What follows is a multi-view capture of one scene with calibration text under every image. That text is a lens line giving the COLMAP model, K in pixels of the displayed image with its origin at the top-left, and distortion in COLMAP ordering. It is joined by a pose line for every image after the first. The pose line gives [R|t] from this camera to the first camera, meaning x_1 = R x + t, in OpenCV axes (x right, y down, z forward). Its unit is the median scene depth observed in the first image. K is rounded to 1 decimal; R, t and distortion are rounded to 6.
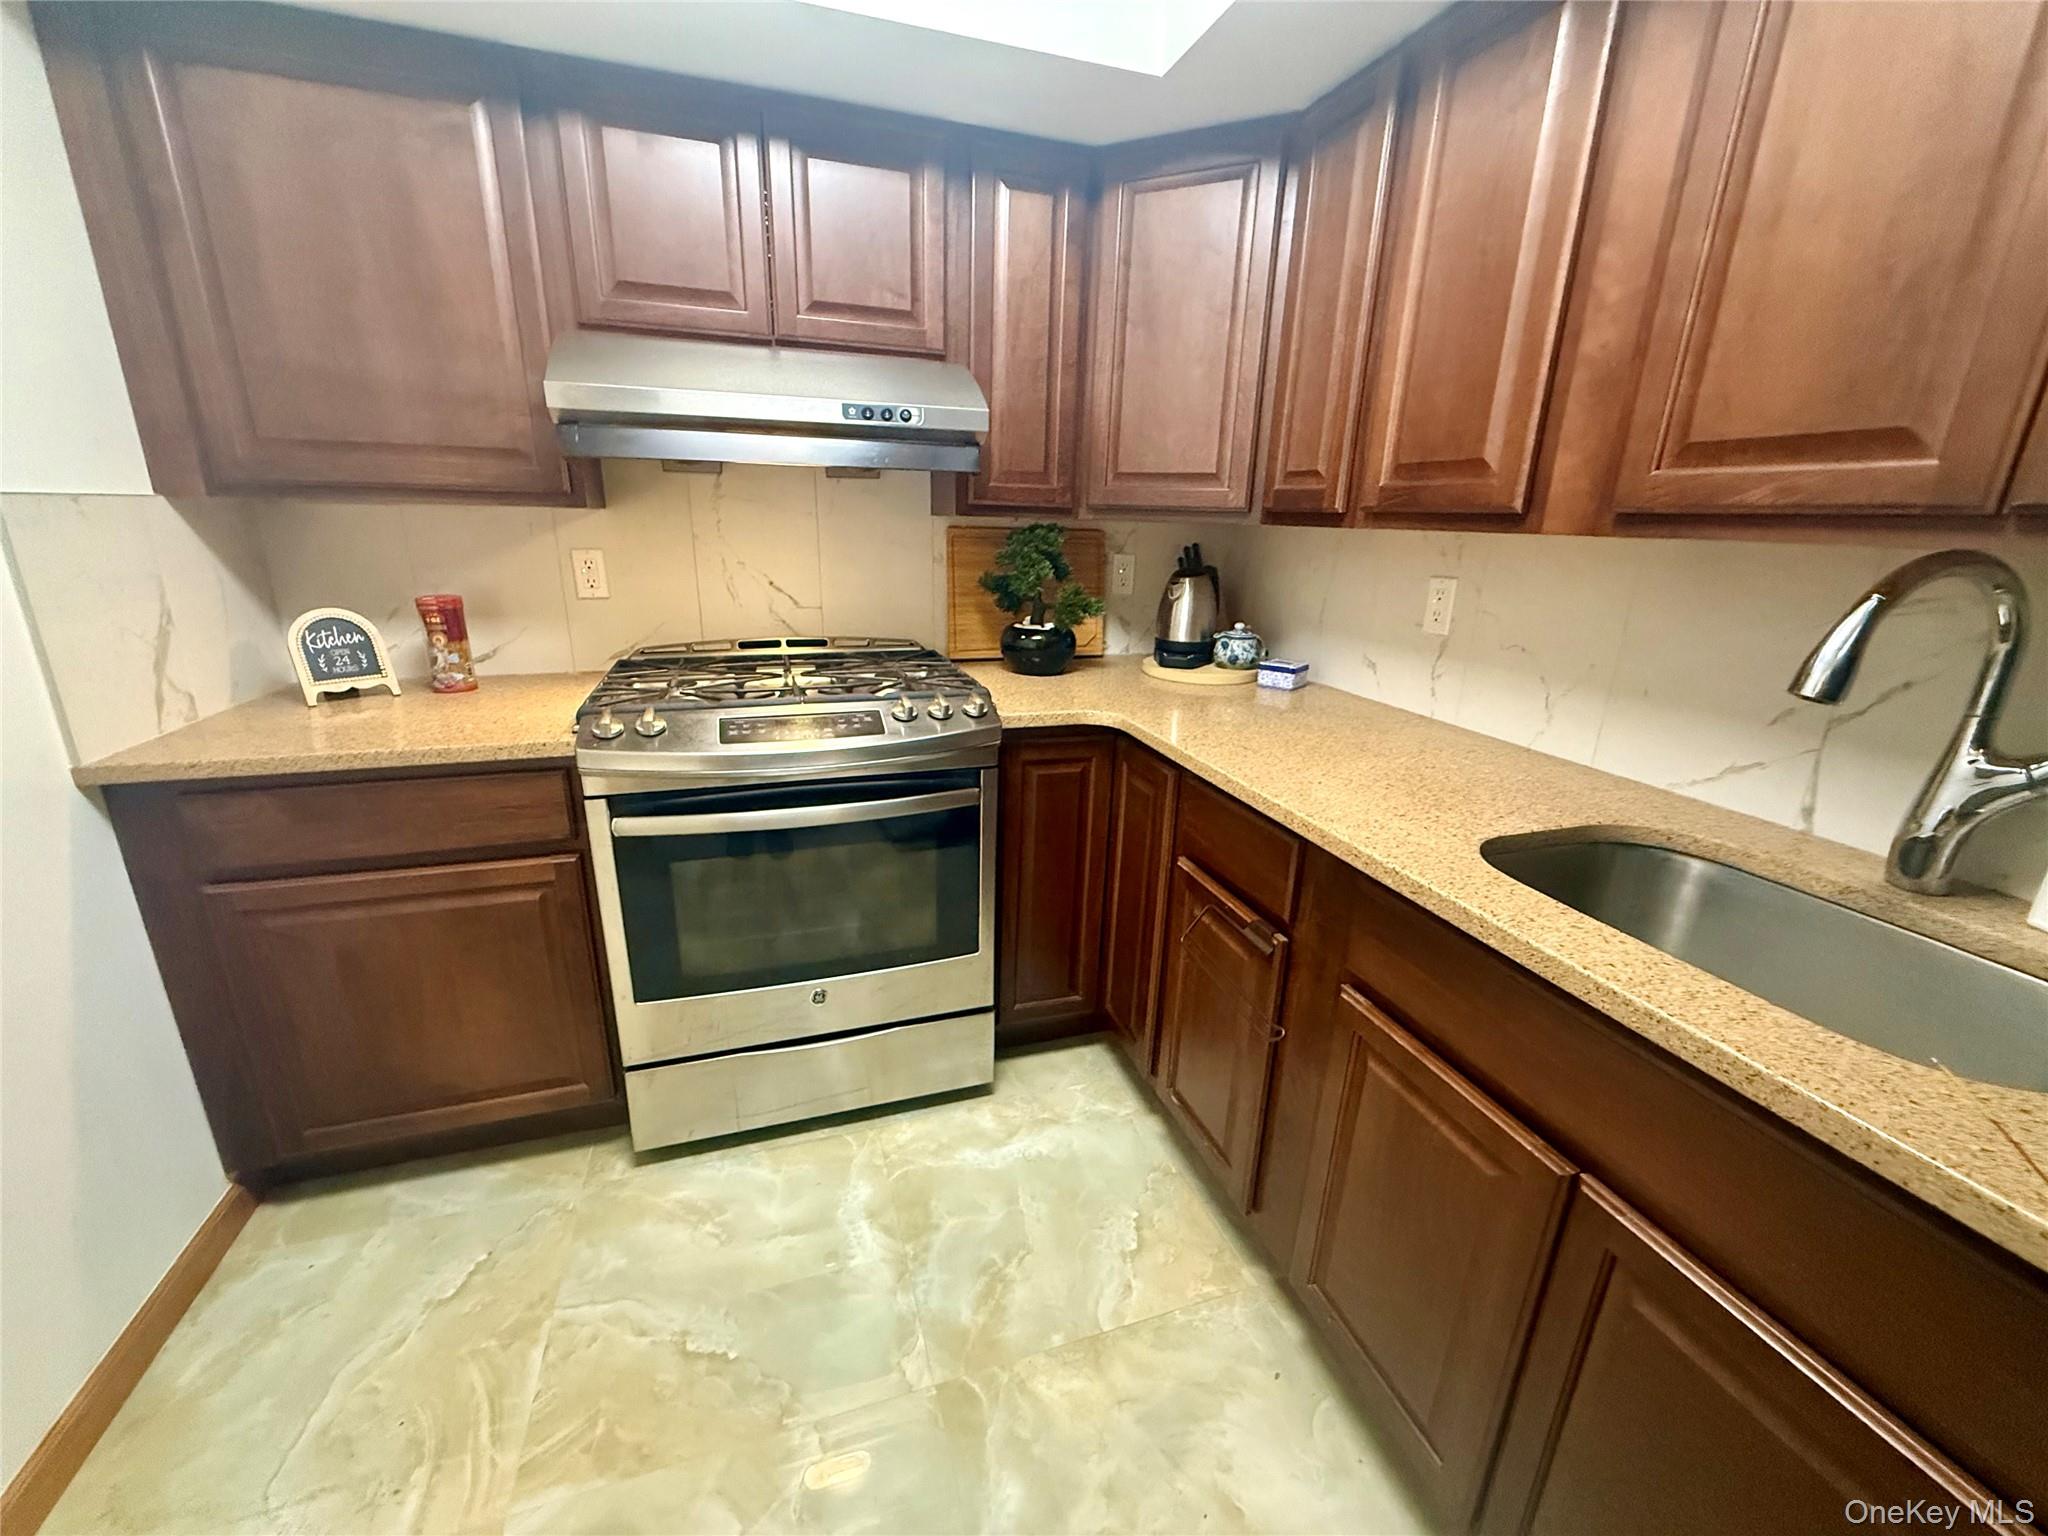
lens RADIAL K [[811.1, 0, 1019.3], [0, 811.1, 763.9], [0, 0, 1]] dist [-0.001274, 0.000068]
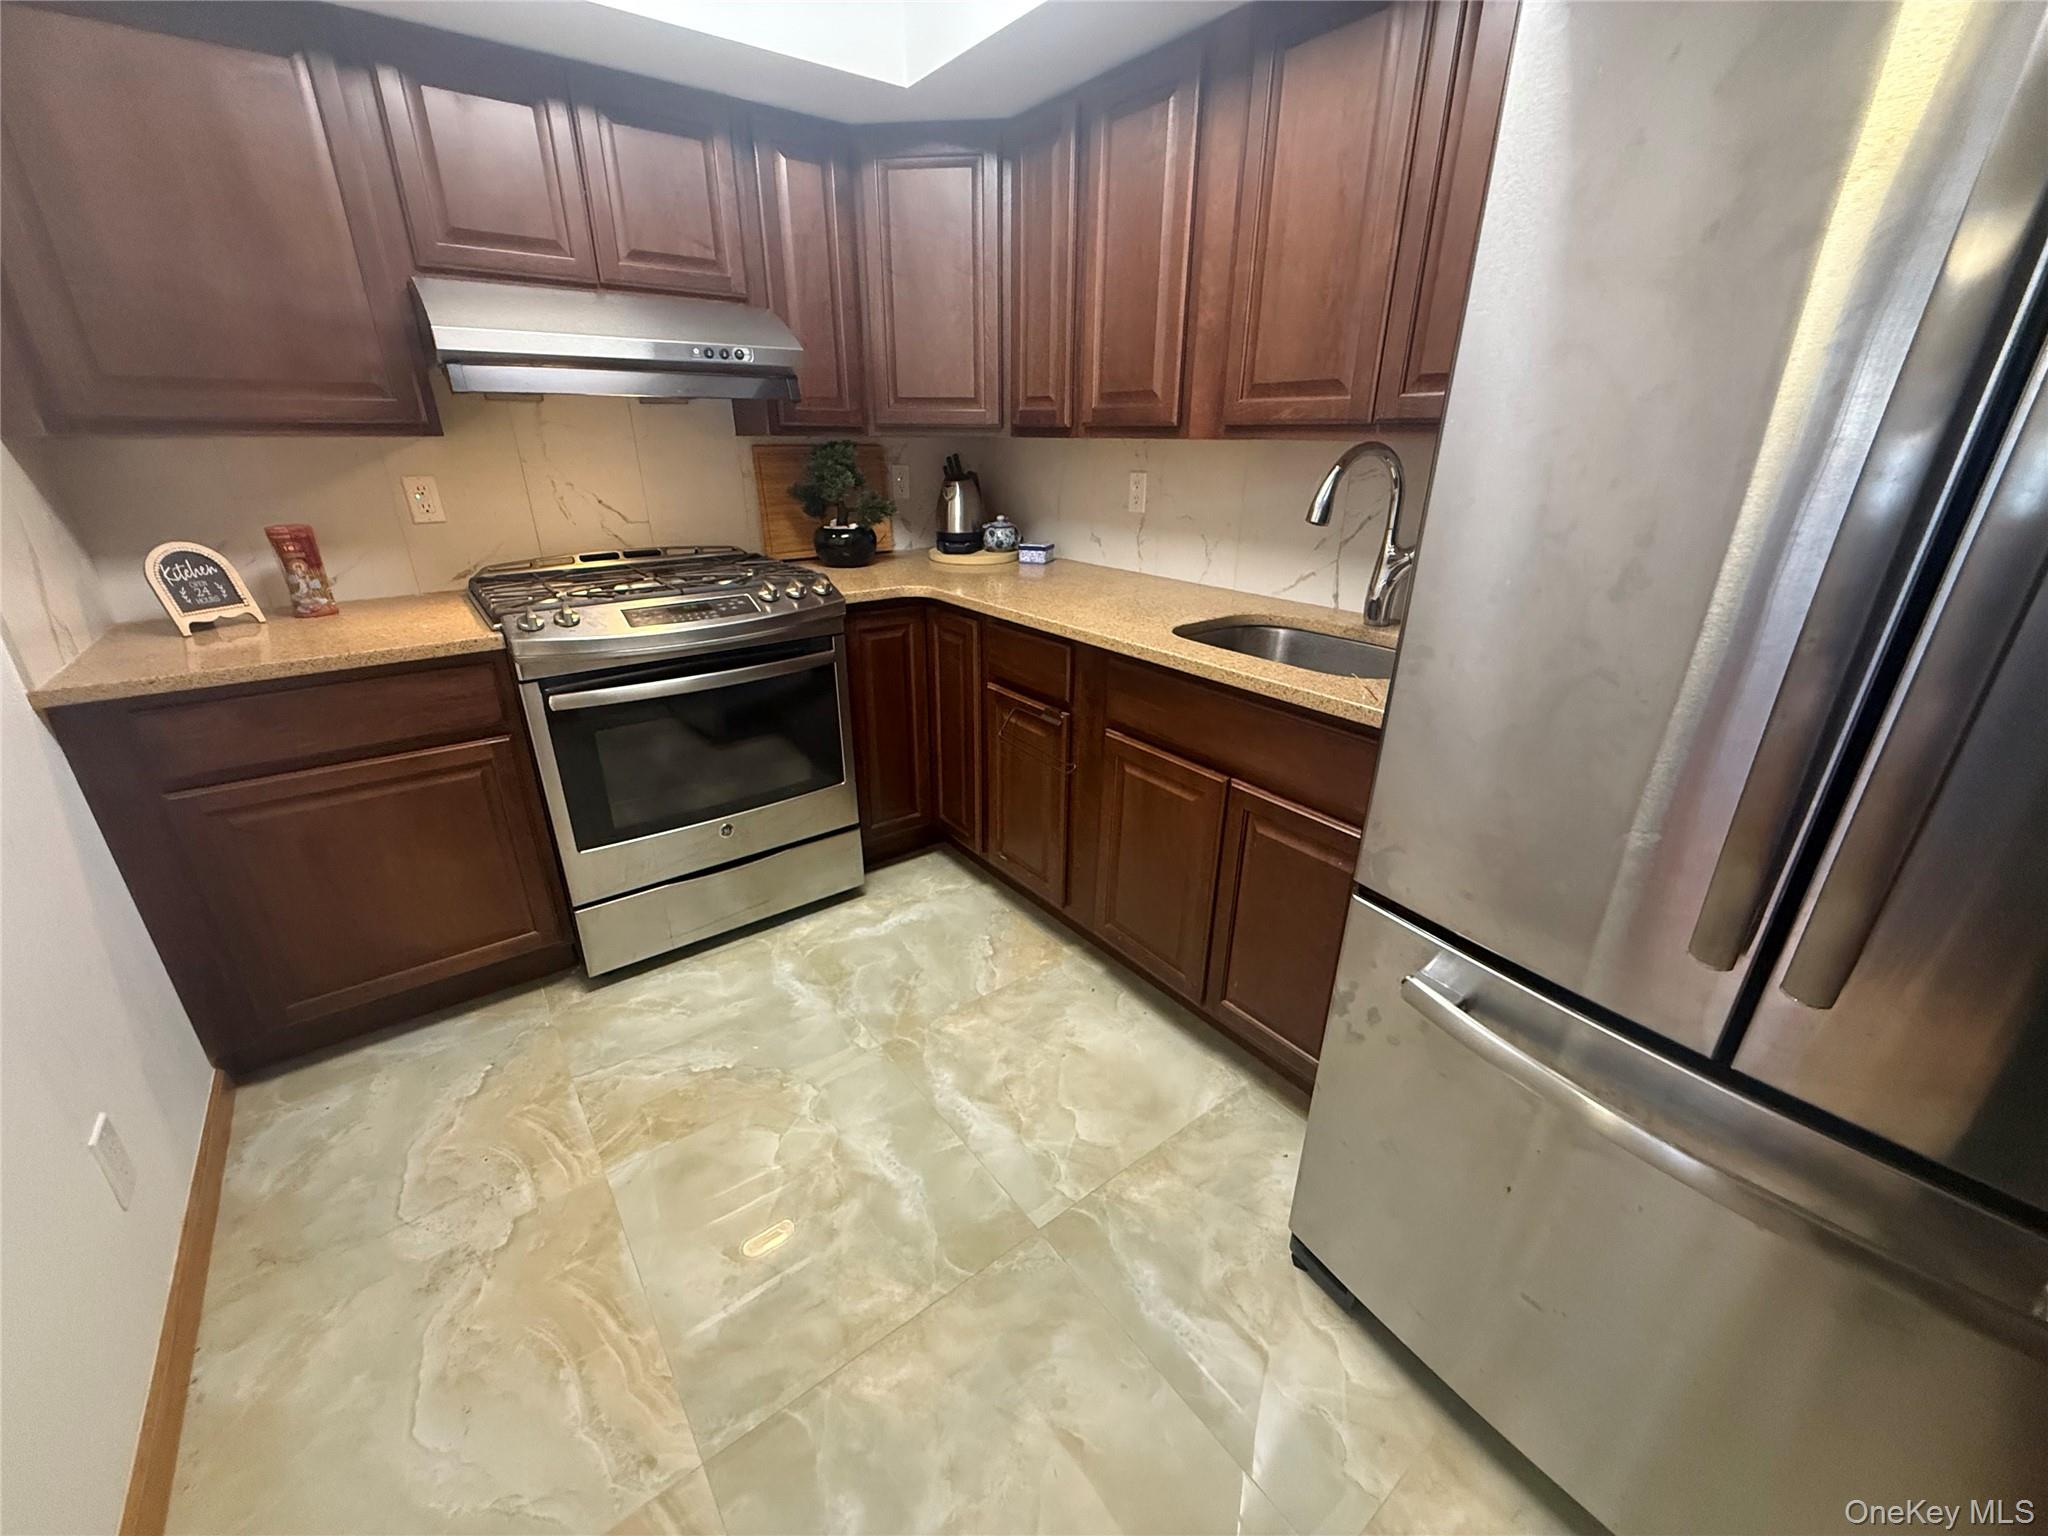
lens RADIAL K [[811.1, 0, 1019.3], [0, 811.1, 763.9], [0, 0, 1]] dist [-0.001274, 0.000068]
pose [[0.944779, -0.143406, 0.294665, -0.186224], [0.114993, 0.987068, 0.111681, 0.103418], [-0.306870, -0.071630, 0.949052, -0.361165]]
